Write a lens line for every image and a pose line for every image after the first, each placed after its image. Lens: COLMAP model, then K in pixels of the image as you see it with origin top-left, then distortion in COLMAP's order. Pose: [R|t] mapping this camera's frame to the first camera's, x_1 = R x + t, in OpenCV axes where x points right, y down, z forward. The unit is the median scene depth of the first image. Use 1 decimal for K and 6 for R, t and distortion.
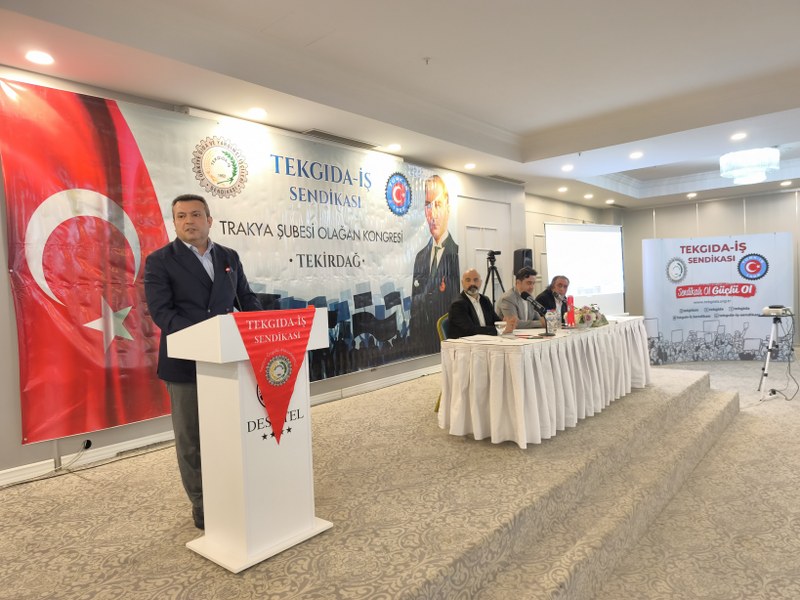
lens RADIAL K [[543.9, 0, 403.9], [0, 543.9, 311.9], [0, 0, 1]] dist [0.027263, -0.034948]
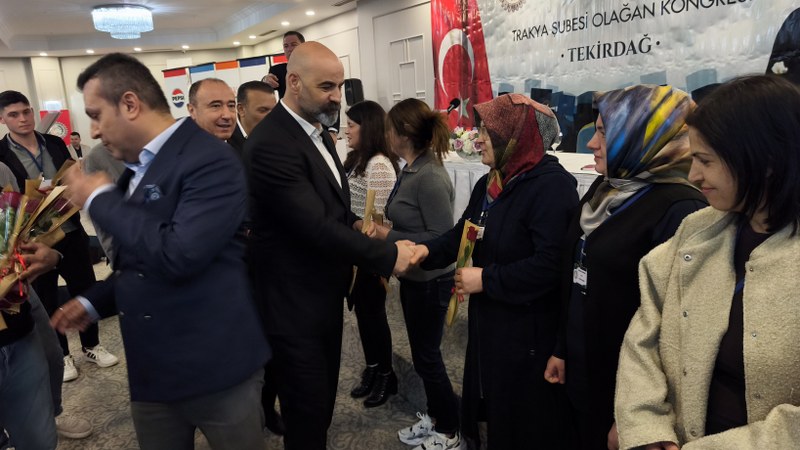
lens RADIAL K [[545.3, 0, 400.0], [0, 545.3, 223.0], [0, 0, 1]] dist [0.017916, -0.023669]
pose [[-0.302360, 0.265810, -0.915382, 0.919402], [0.020261, 0.961906, 0.272628, -0.076588], [0.952978, 0.063886, -0.296227, 1.015844]]
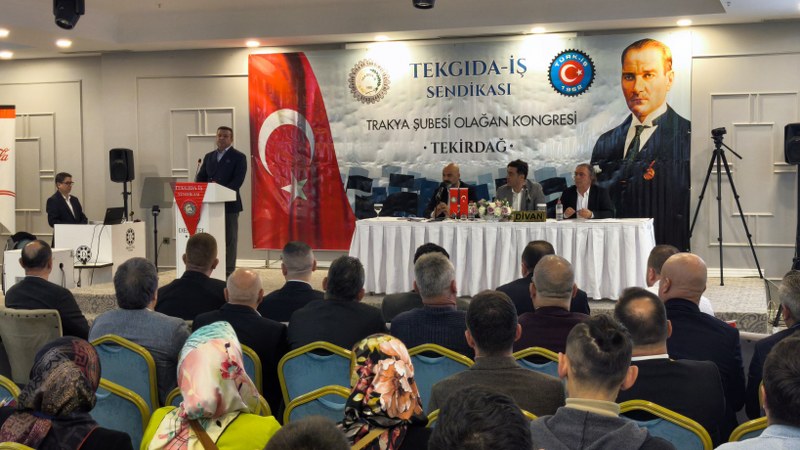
lens RADIAL K [[1080.8, 0, 404.3], [0, 1080.8, 231.6], [0, 0, 1]] dist [0.116775, 0.000000]
pose [[0.370069, 0.094869, -0.924148, 1.986096], [-0.053621, 0.995295, 0.080700, -0.098527], [0.927455, 0.019689, 0.373415, 0.058844]]
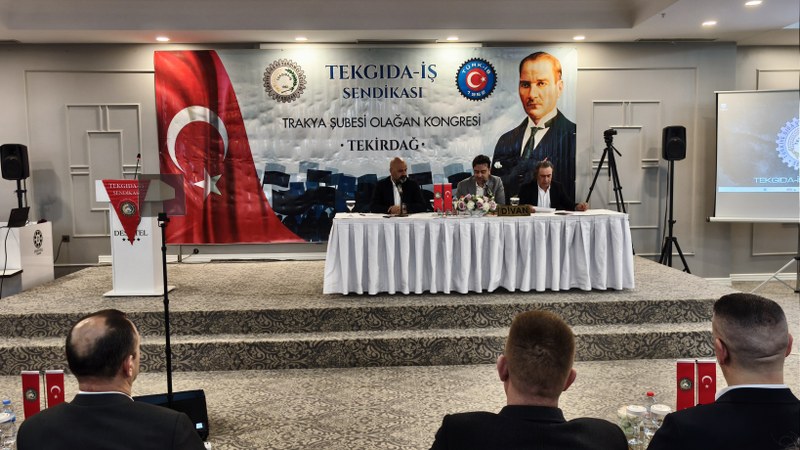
lens RADIAL K [[674.3, 0, 402.1], [0, 674.3, 228.3], [0, 0, 1]] dist [0.065446, -0.120257]
pose [[0.669256, 0.105552, -0.735496, 1.078643], [-0.056038, 0.994210, 0.091689, -0.051927], [0.740915, -0.020148, 0.671296, 0.018080]]
